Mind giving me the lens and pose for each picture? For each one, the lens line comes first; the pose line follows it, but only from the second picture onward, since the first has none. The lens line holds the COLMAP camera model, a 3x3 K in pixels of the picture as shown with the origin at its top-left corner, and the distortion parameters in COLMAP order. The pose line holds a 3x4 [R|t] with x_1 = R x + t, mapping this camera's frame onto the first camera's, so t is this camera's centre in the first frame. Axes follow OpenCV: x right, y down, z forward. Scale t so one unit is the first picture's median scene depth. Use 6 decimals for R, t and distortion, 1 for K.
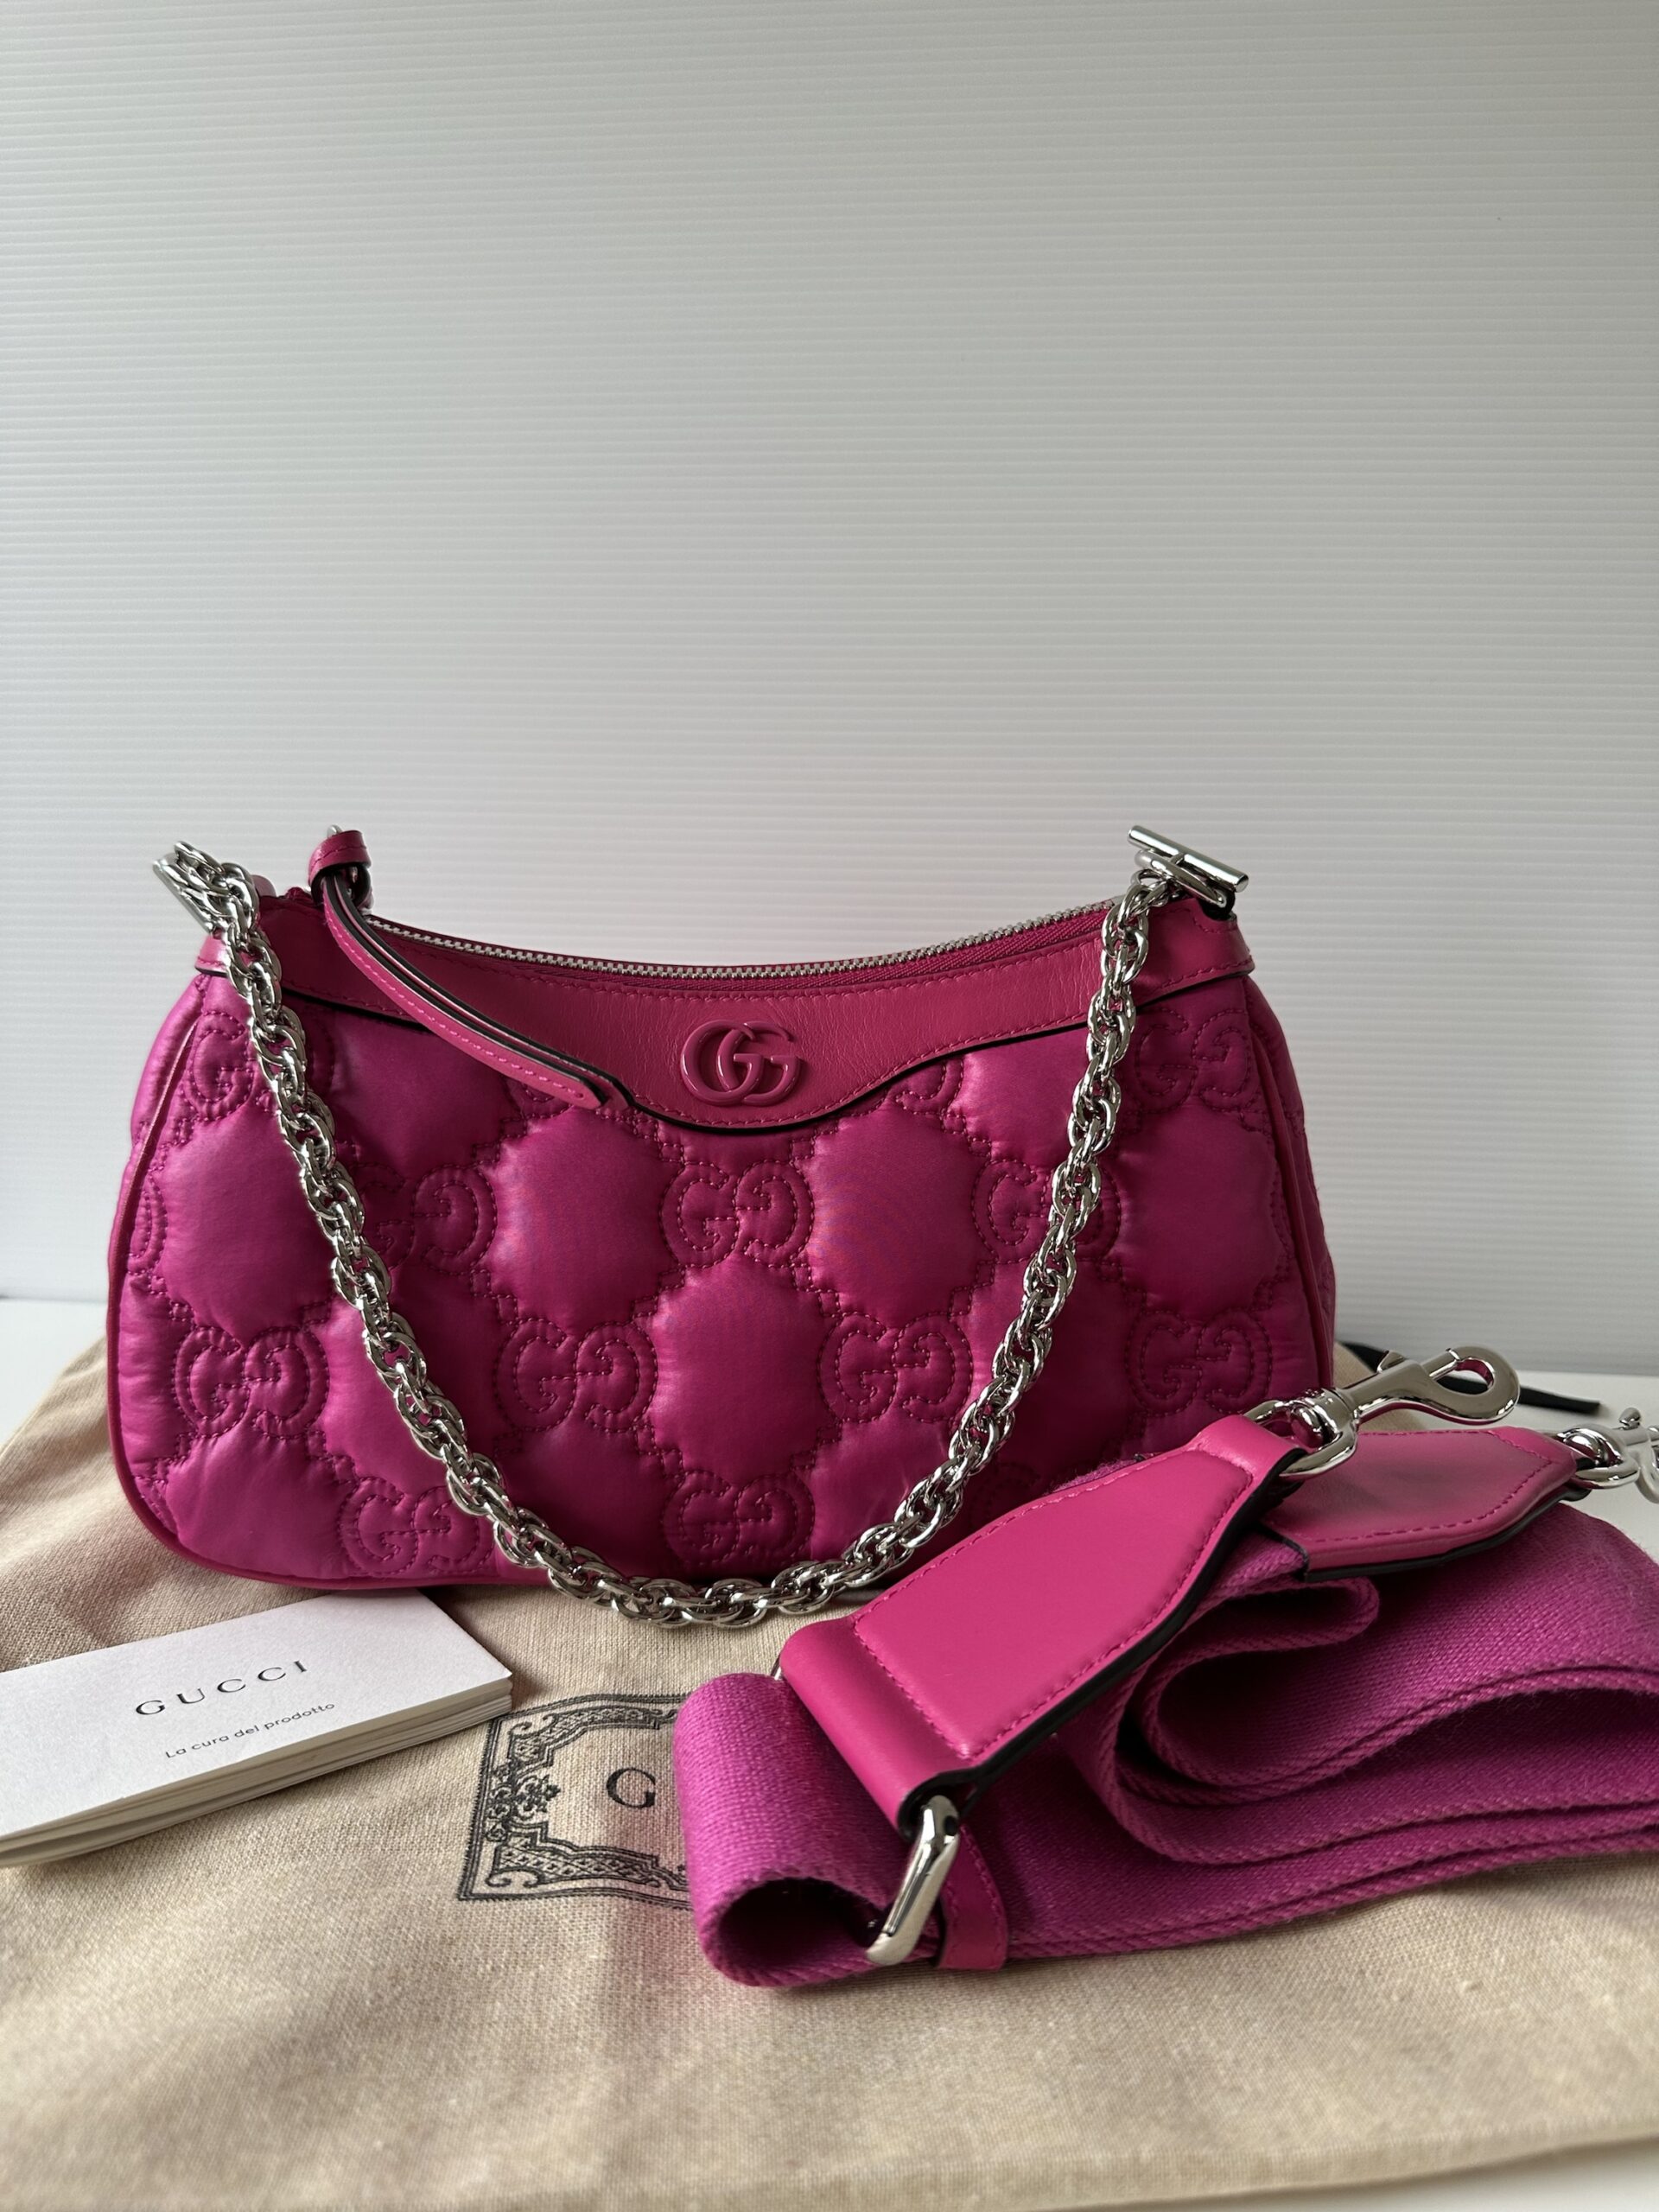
lens RADIAL K [[1635.3, 0, 862.1], [0, 1635.3, 1105.0], [0, 0, 1]] dist [0.057207, -0.126138]
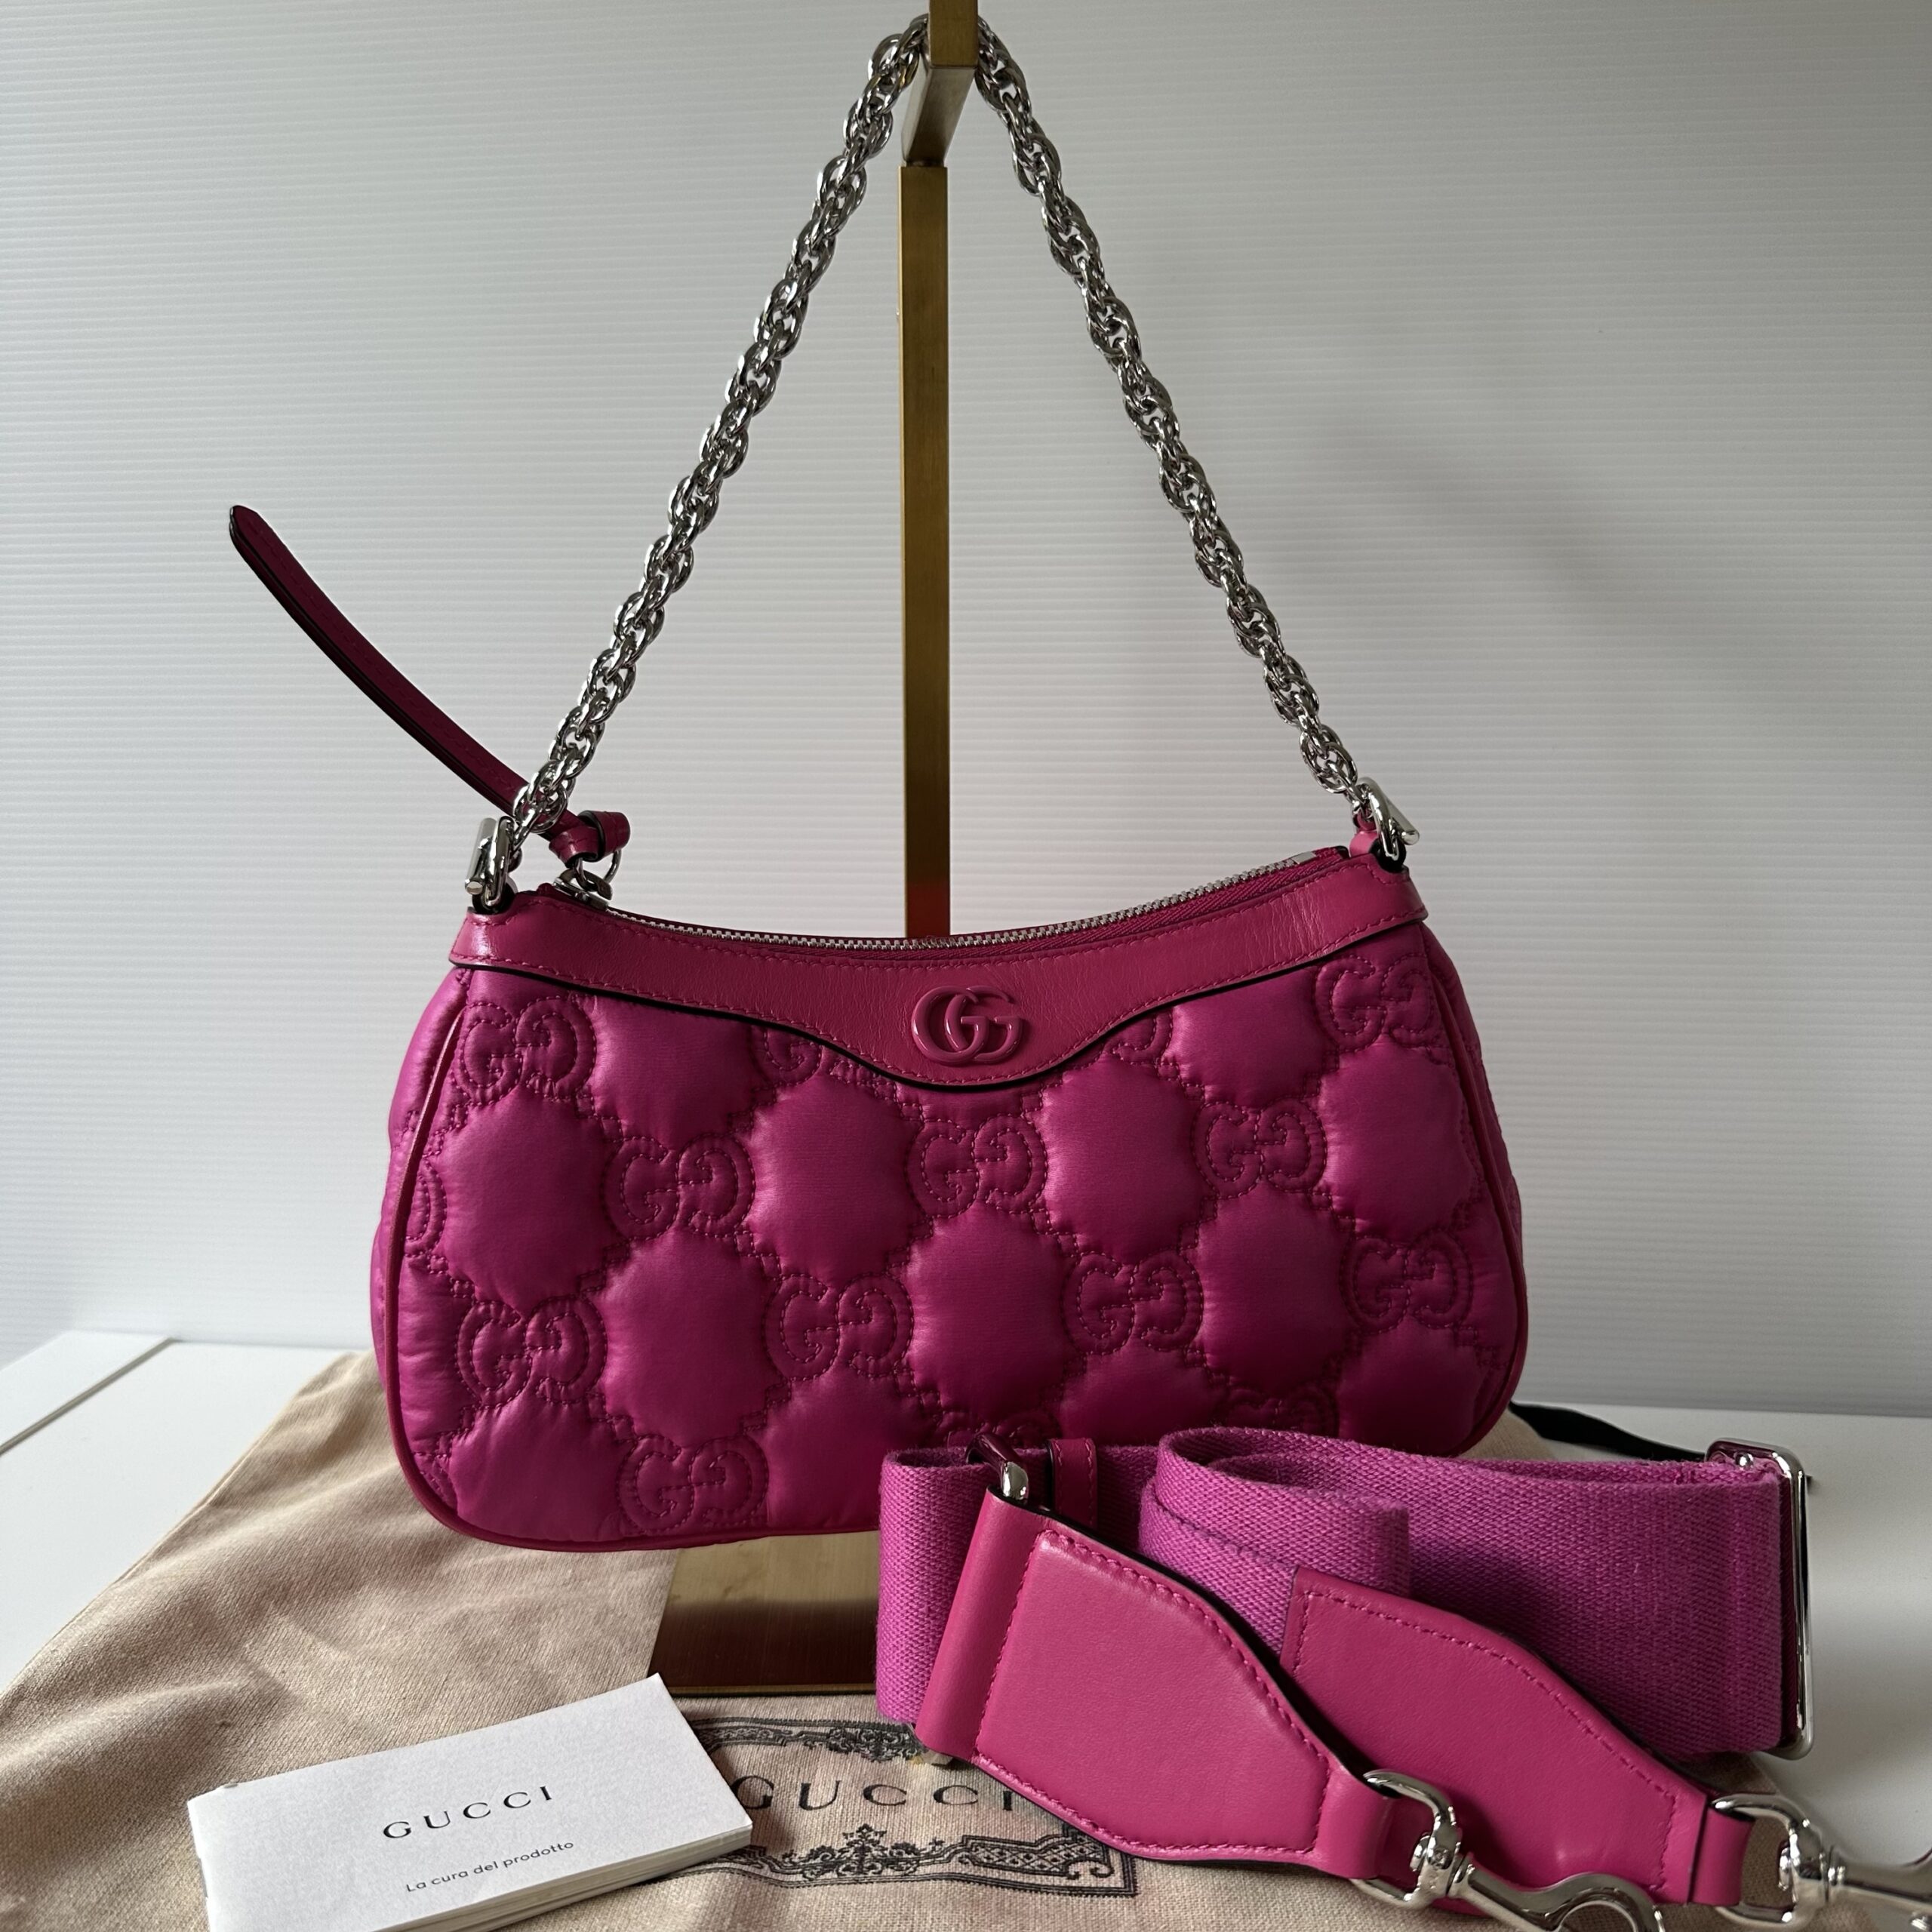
lens RADIAL K [[1860.5, 0, 994.3], [0, 1860.5, 977.9], [0, 0, 1]] dist [0.086571, 0.000000]
pose [[0.996694, -0.050481, 0.063654, -0.138173], [0.054098, 0.996940, -0.056429, 0.013473], [-0.060610, 0.059686, 0.996375, -0.229219]]
